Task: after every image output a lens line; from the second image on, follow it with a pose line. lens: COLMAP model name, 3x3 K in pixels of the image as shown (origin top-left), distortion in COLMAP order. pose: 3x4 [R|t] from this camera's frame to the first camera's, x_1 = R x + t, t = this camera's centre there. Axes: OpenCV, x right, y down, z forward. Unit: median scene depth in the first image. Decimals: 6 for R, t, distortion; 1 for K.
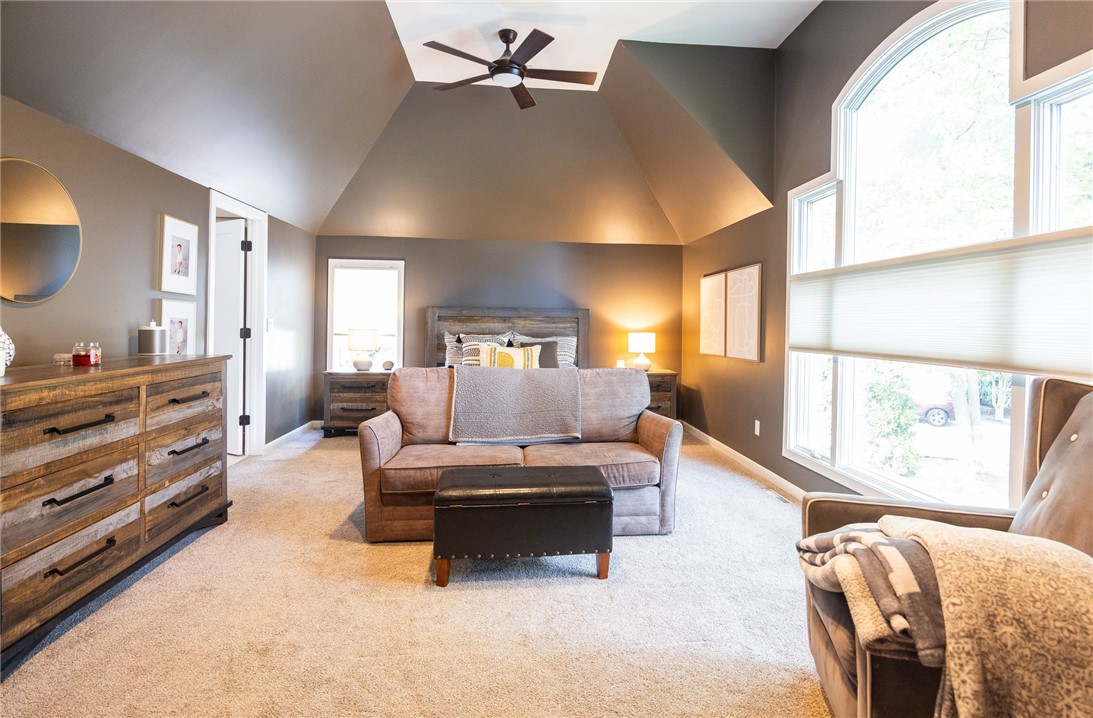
lens RADIAL K [[545.6, 0, 549.7], [0, 545.6, 323.5], [0, 0, 1]] dist [-0.014408, 0.000526]
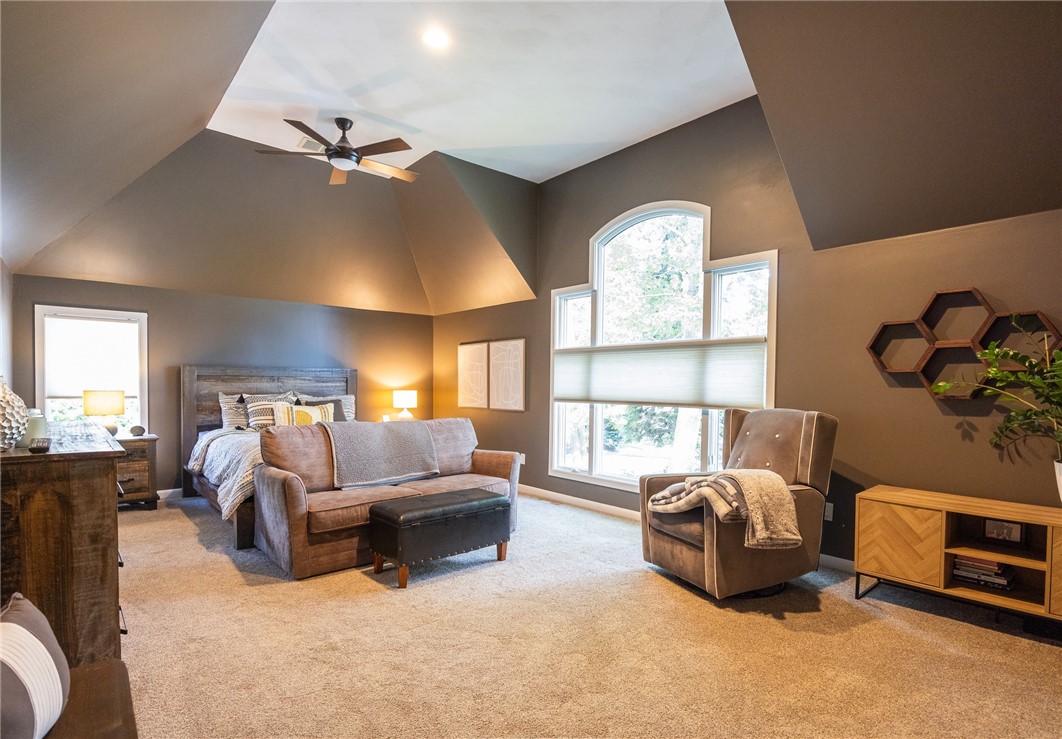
lens RADIAL K [[543.3, 0, 530.8], [0, 543.3, 399.0], [0, 0, 1]] dist [-0.022841, -0.000057]
pose [[0.813993, -0.021470, 0.580477, -0.442150], [0.001594, 0.999395, 0.034730, -0.006809], [-0.580872, -0.027345, 0.813536, -0.135989]]
